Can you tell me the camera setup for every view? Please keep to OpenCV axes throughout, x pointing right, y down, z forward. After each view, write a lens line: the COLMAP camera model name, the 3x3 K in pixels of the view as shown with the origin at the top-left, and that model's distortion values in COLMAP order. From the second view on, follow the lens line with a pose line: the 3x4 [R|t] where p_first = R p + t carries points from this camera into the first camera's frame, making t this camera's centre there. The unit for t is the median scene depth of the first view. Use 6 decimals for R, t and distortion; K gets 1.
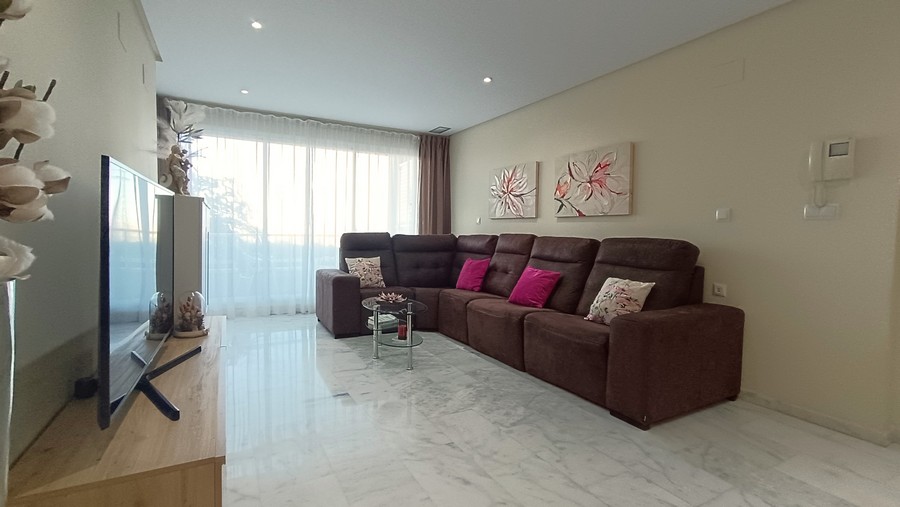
lens RADIAL K [[405.5, 0, 450.0], [0, 405.5, 253.5], [0, 0, 1]] dist [-0.002909, 0.000138]
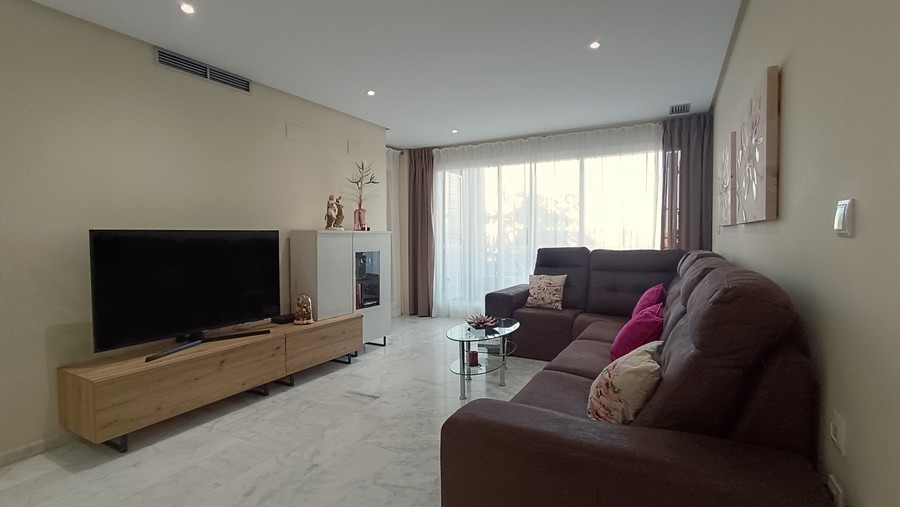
lens RADIAL K [[405.5, 0, 450.0], [0, 405.5, 253.5], [0, 0, 1]] dist [-0.002909, 0.000138]
pose [[0.563436, 0.013056, -0.826056, 0.437600], [-0.027855, 0.999607, -0.003200, -0.030474], [0.825690, 0.024812, 0.563578, 0.293518]]
